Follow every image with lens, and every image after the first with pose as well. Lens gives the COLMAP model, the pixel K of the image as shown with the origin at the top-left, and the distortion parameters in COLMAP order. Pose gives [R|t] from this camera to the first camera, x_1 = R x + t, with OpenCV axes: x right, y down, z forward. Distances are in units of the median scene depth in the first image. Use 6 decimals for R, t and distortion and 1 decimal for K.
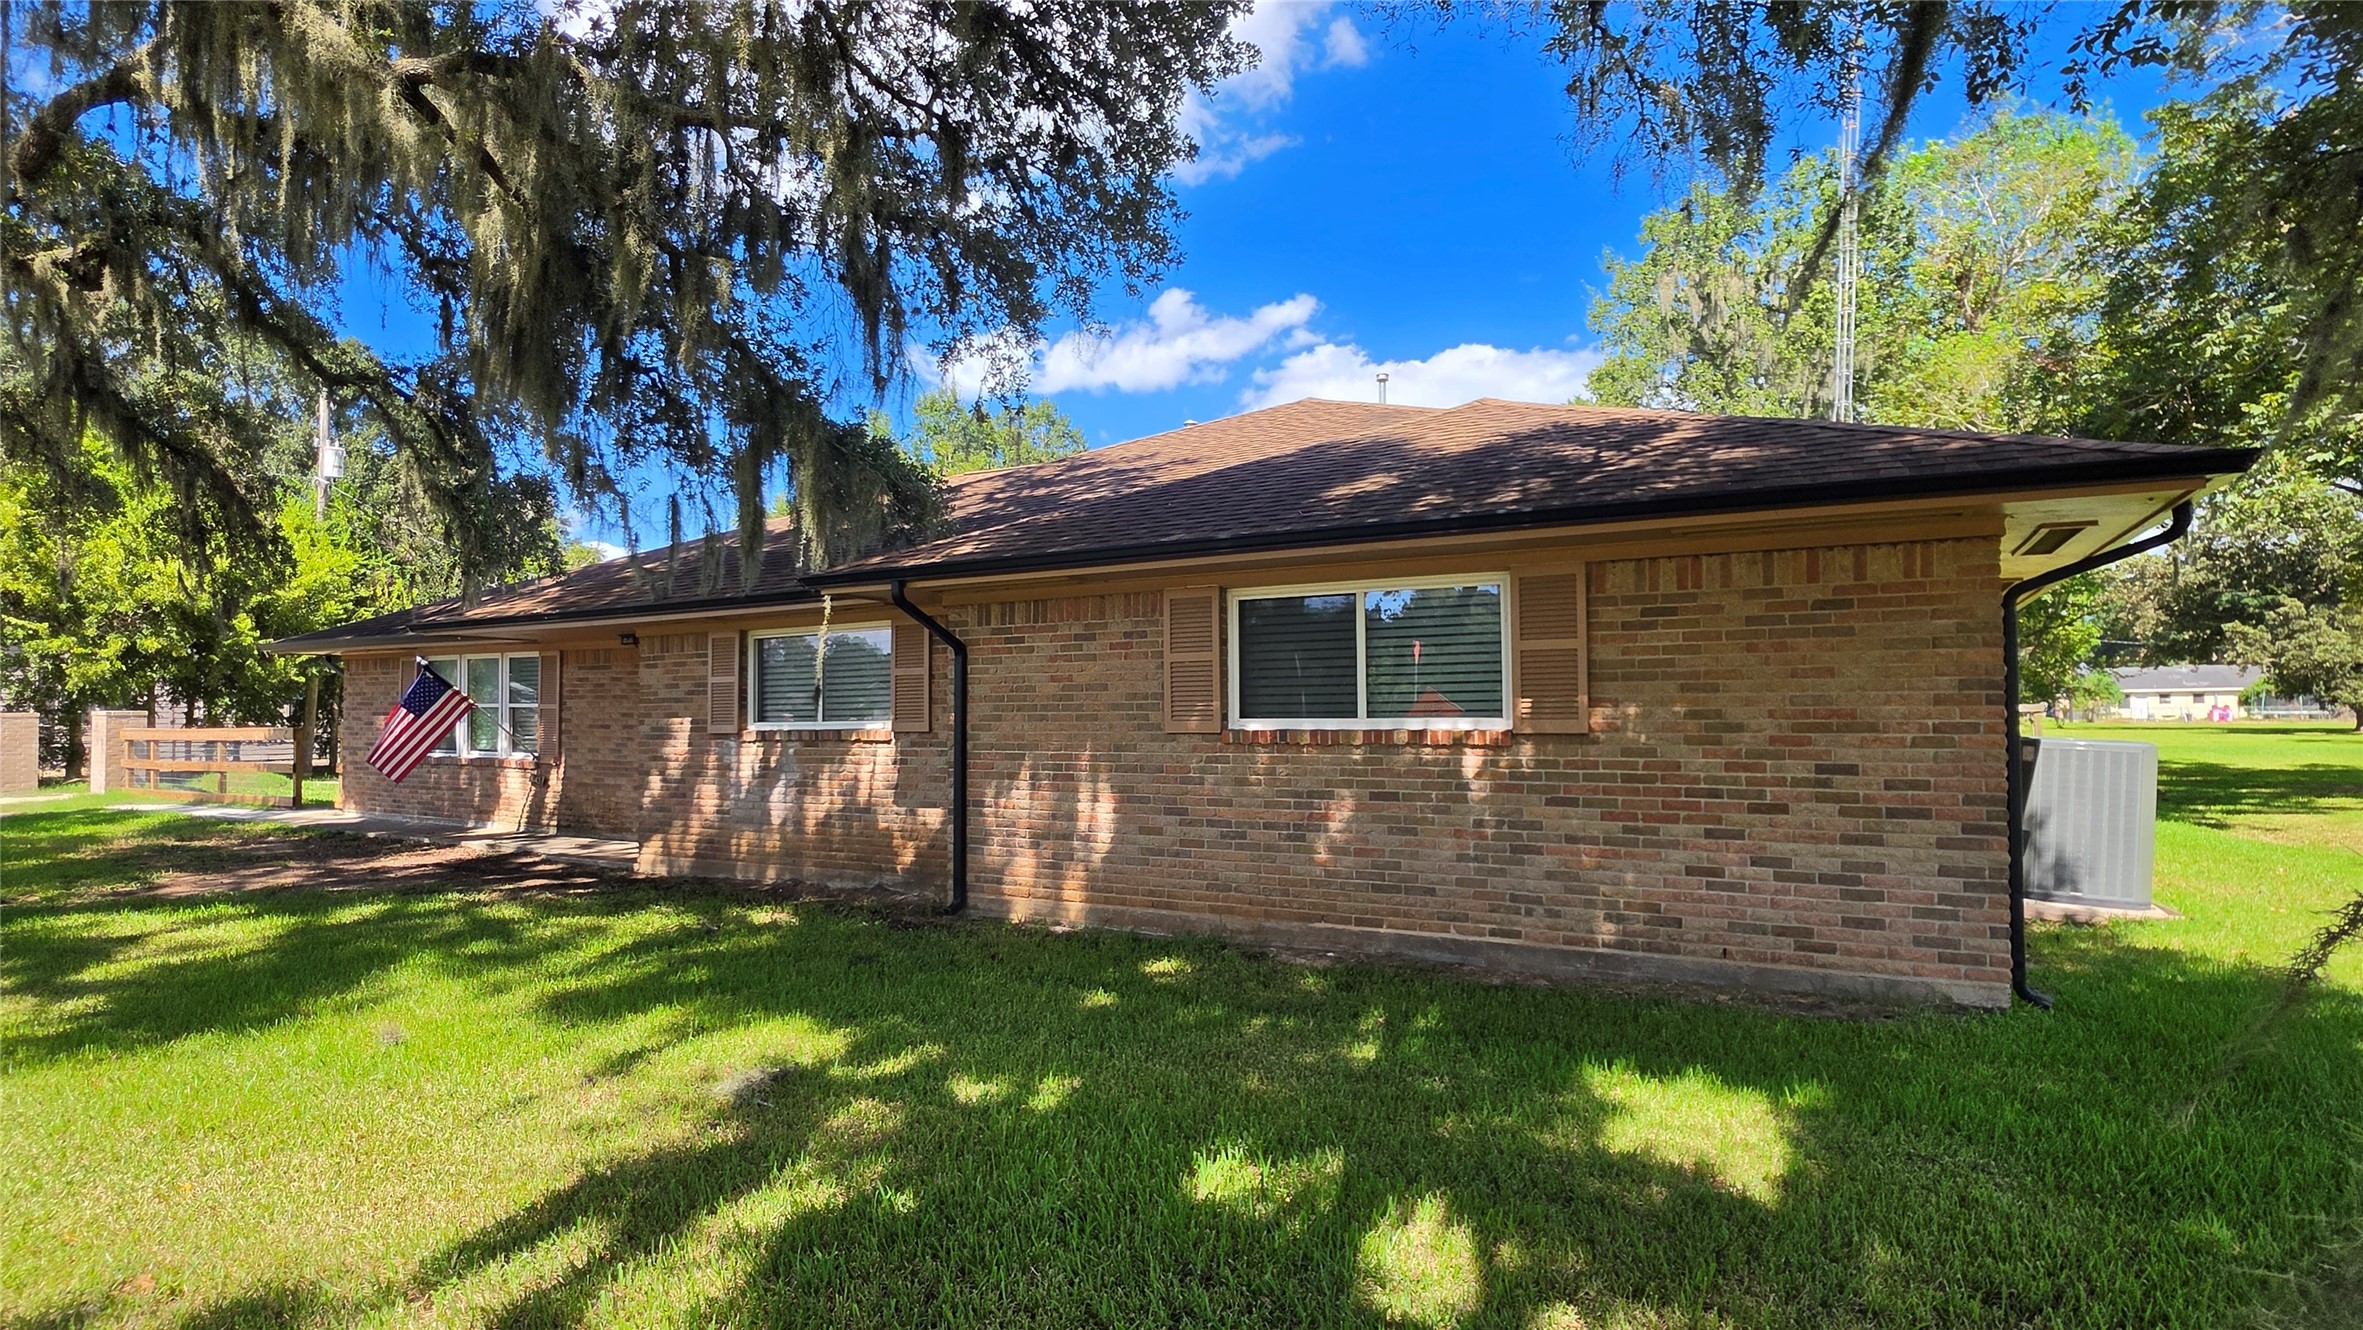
lens RADIAL K [[1188.3, 0, 1181.5], [0, 1188.3, 665.0], [0, 0, 1]] dist [-0.015635, -0.000515]
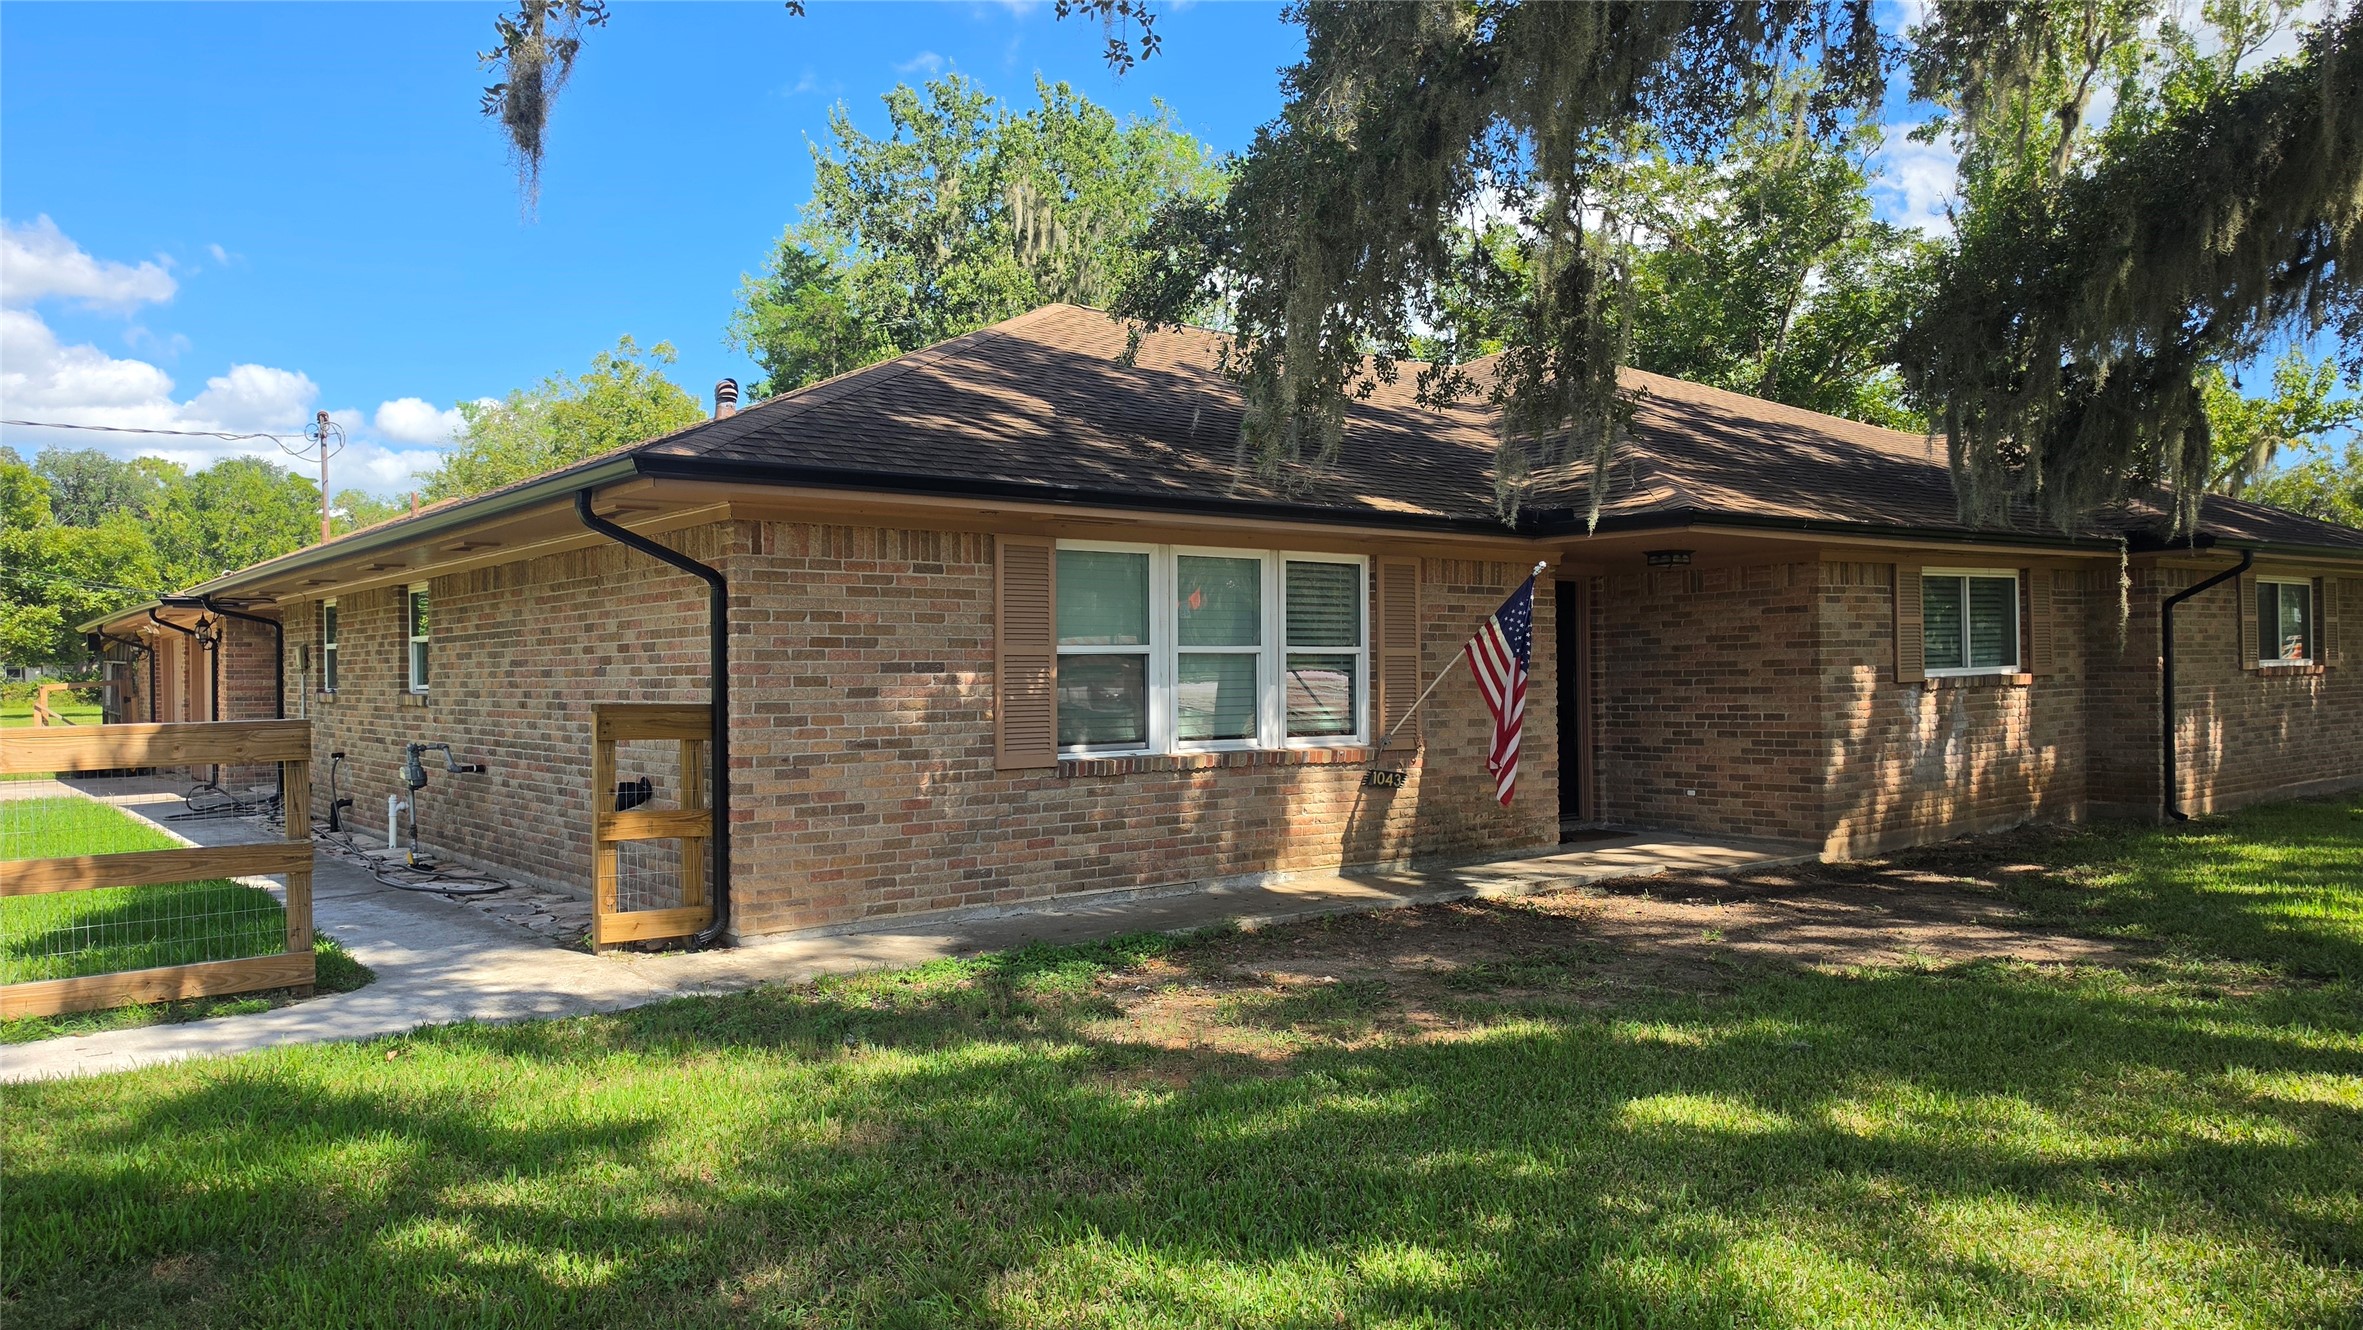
lens RADIAL K [[1614.2, 0, 1181.5], [0, 1614.2, 665.0], [0, 0, 1]] dist [0.031929, -0.000802]
pose [[0.395337, 0.000876, 0.918536, -2.201130], [-0.028852, 0.999518, 0.011464, 0.060766], [-0.918083, -0.031034, 0.395172, 1.340164]]
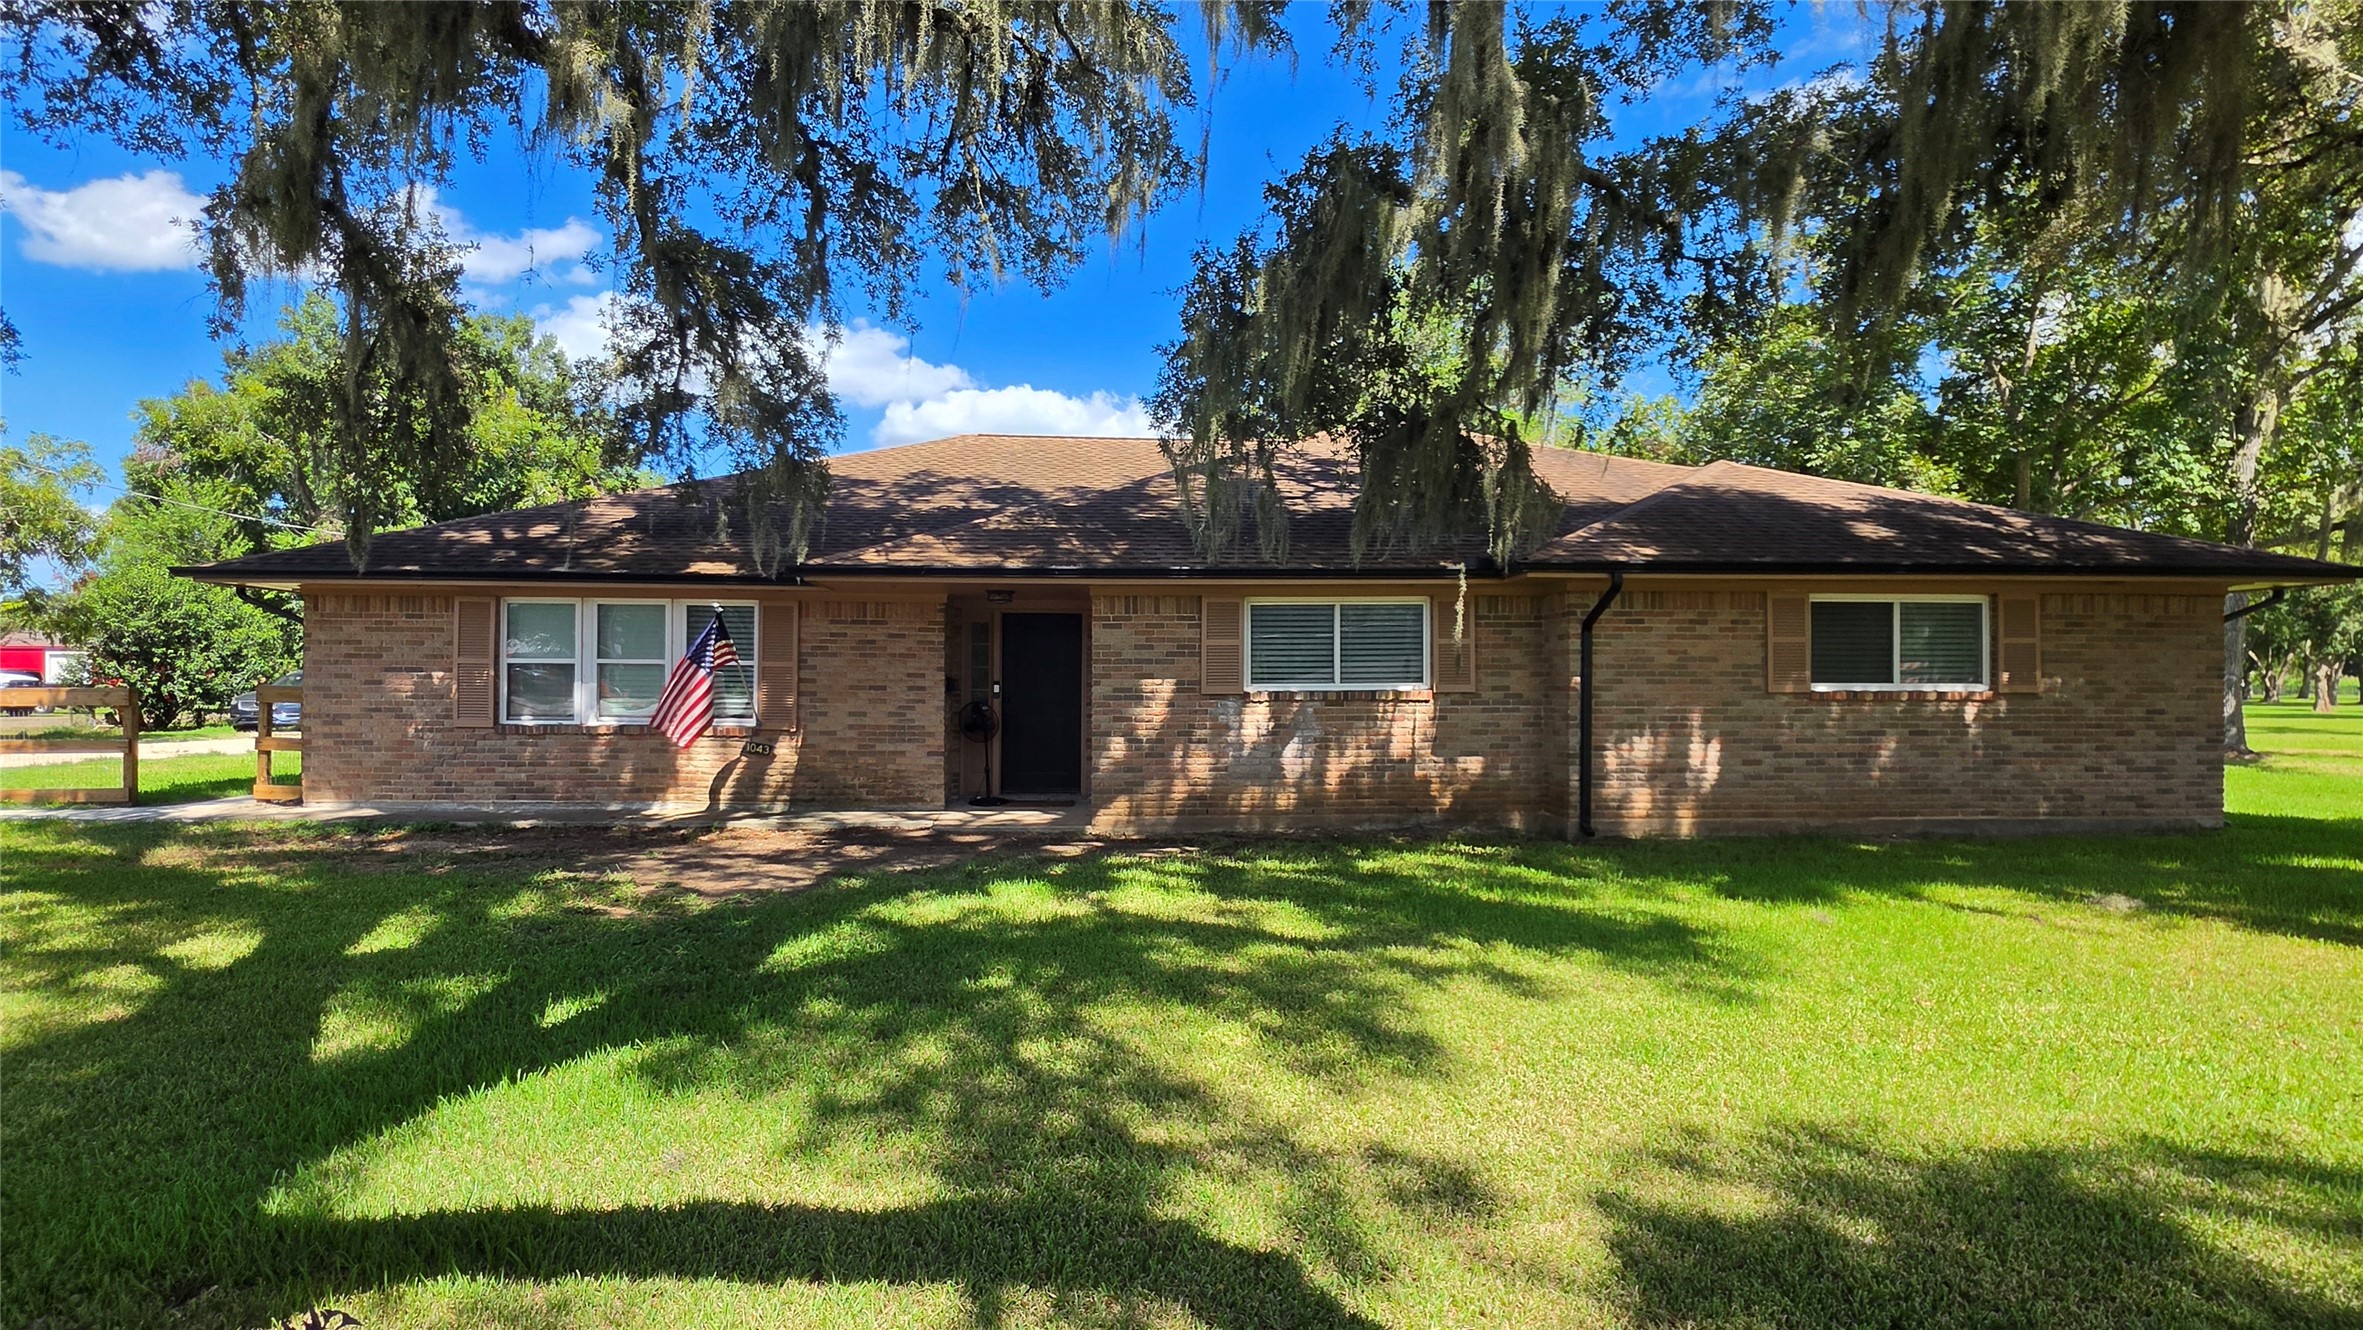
lens RADIAL K [[1188.3, 0, 1181.5], [0, 1188.3, 665.0], [0, 0, 1]] dist [-0.015635, -0.000515]
pose [[0.835413, 0.021475, 0.549203, -1.299143], [-0.031387, 0.999470, 0.008662, 0.031945], [-0.548725, -0.024474, 0.835644, 0.196020]]
